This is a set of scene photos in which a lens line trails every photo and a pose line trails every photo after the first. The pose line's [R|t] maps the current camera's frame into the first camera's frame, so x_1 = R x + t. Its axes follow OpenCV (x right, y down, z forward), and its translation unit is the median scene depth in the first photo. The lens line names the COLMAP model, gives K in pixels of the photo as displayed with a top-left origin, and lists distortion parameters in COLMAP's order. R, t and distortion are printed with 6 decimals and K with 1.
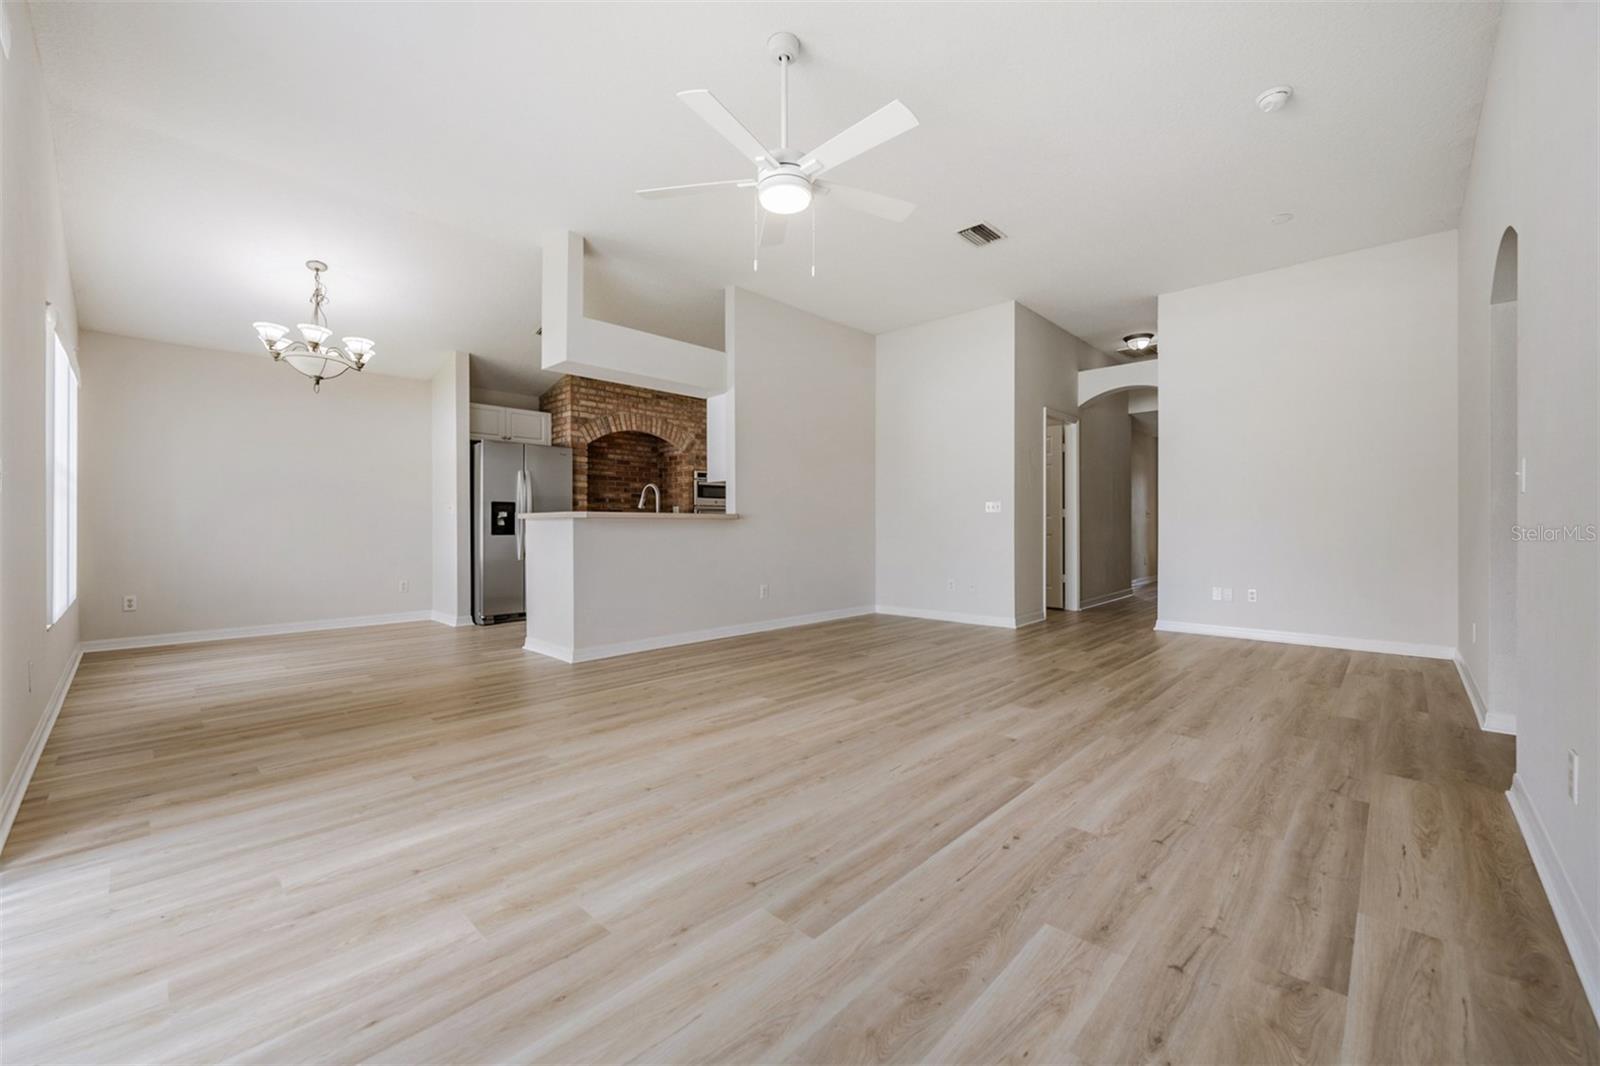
lens RADIAL K [[630.7, 0, 798.7], [0, 630.7, 528.7], [0, 0, 1]] dist [-0.001555, -0.001544]
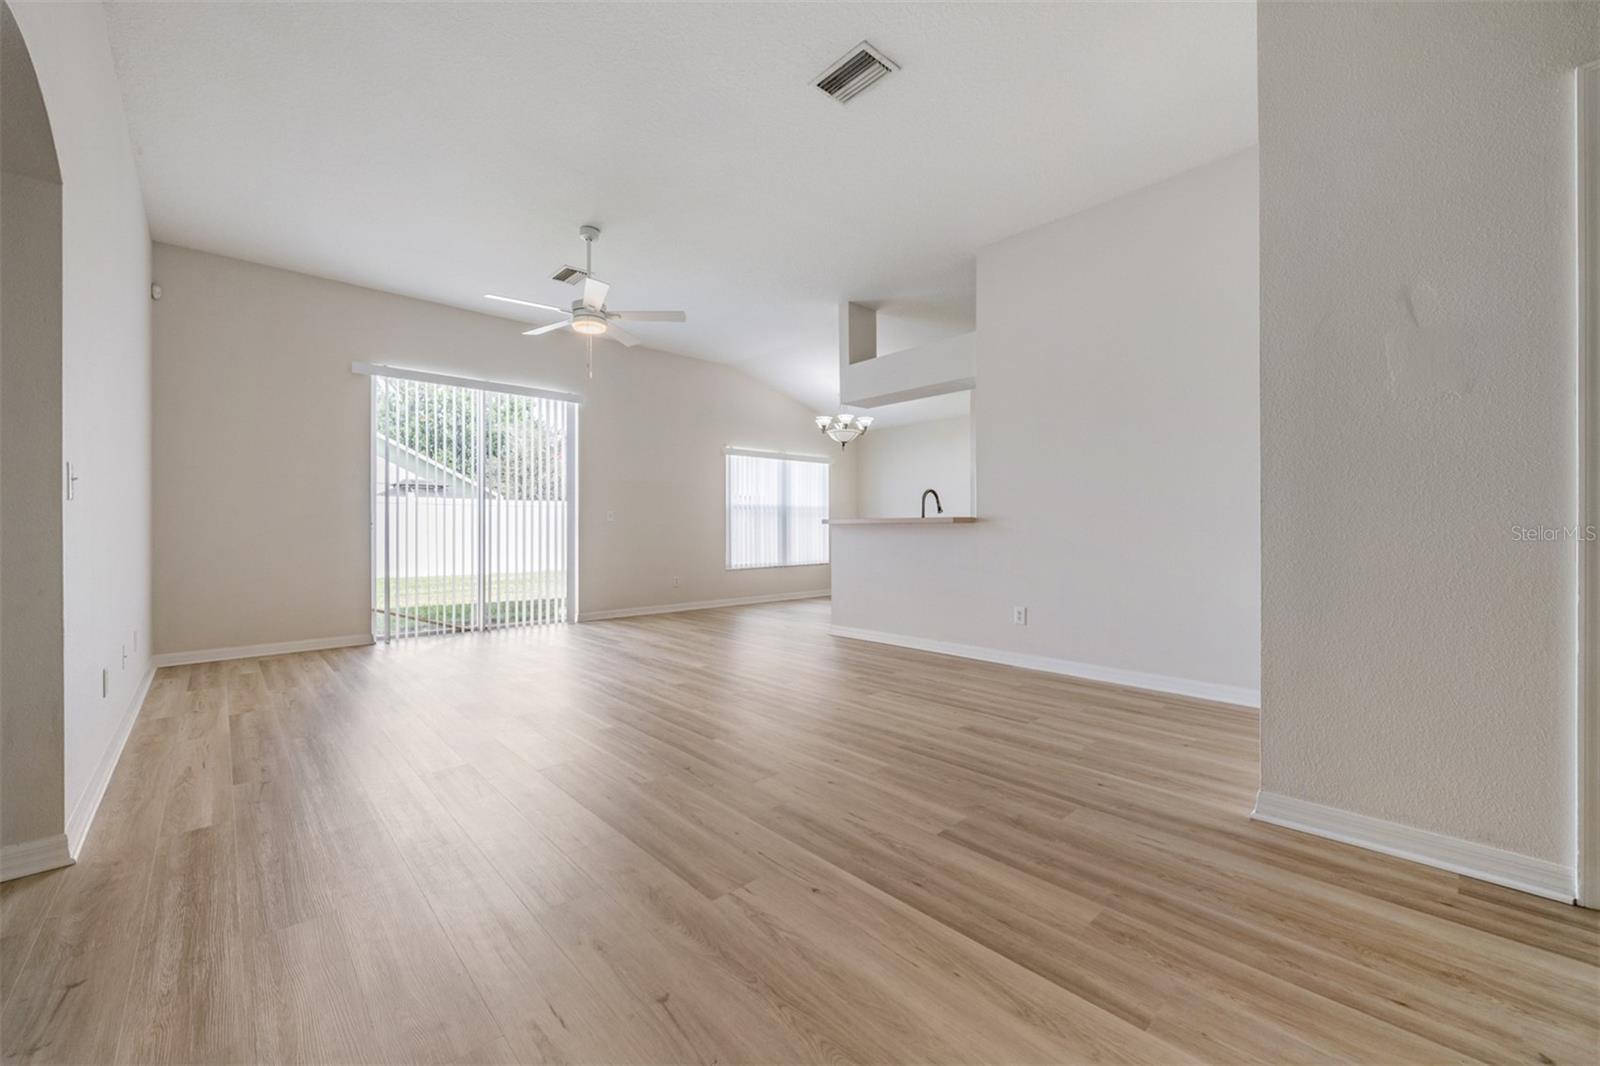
lens RADIAL K [[630.7, 0, 791.6], [0, 630.7, 528.6], [0, 0, 1]] dist [-0.001555, -0.001544]
pose [[-0.067168, 0.001220, -0.997741, 1.455275], [-0.004771, 0.999987, 0.001544, -0.014043], [0.997730, 0.004864, -0.067161, 1.535721]]
